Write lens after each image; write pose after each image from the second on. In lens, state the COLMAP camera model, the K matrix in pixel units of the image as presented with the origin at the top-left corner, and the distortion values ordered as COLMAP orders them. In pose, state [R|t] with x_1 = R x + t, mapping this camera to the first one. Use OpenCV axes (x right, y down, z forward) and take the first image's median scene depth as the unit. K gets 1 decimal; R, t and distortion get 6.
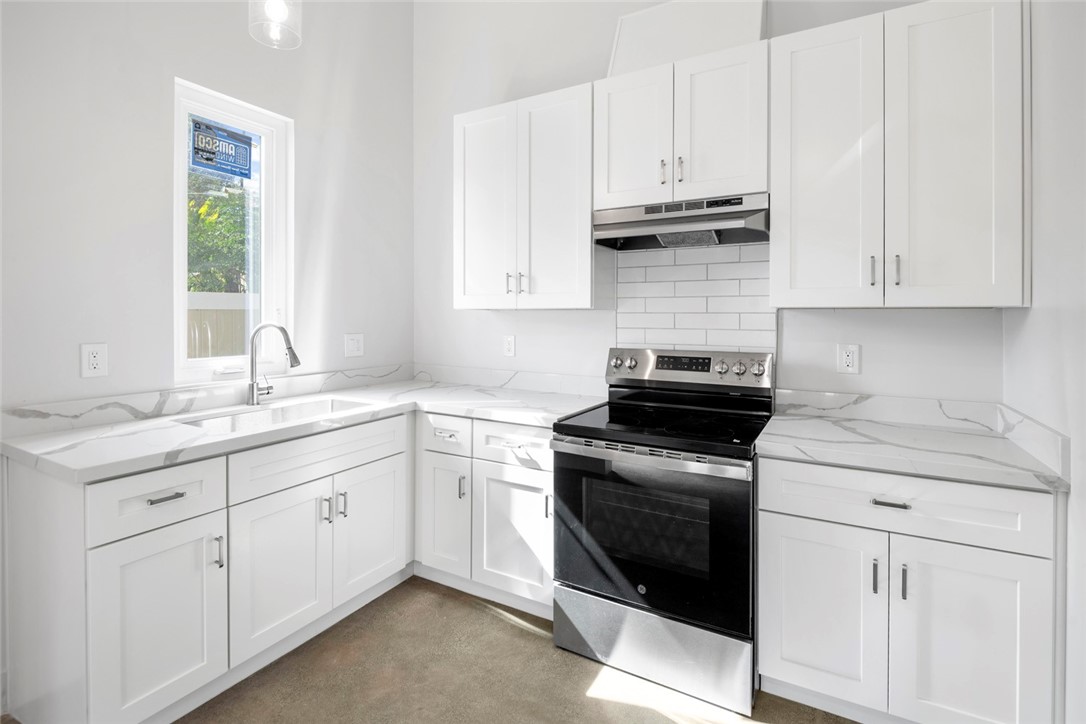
lens RADIAL K [[514.0, 0, 547.8], [0, 514.0, 314.2], [0, 0, 1]] dist [-0.013802, -0.000517]
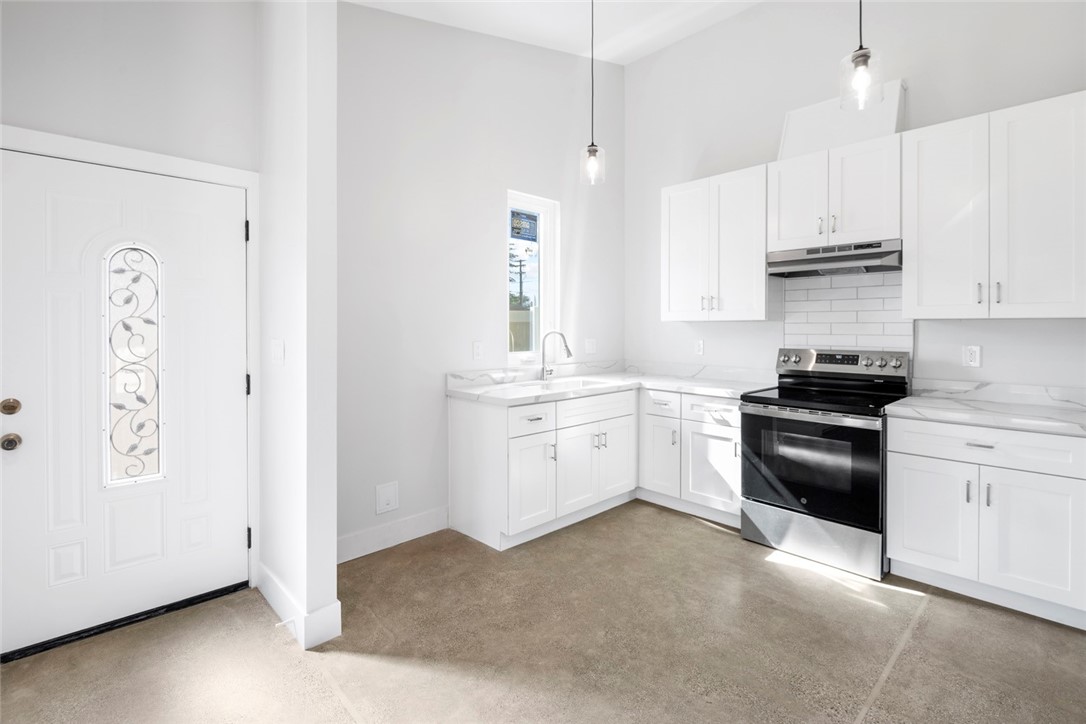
lens RADIAL K [[506.9, 0, 540.3], [0, 506.9, 331.1], [0, 0, 1]] dist [-0.010111, -0.000701]
pose [[0.953542, -0.001599, -0.301255, -0.099118], [0.005584, 0.999908, 0.012367, -0.001997], [0.301208, -0.013474, 0.953463, -0.594131]]
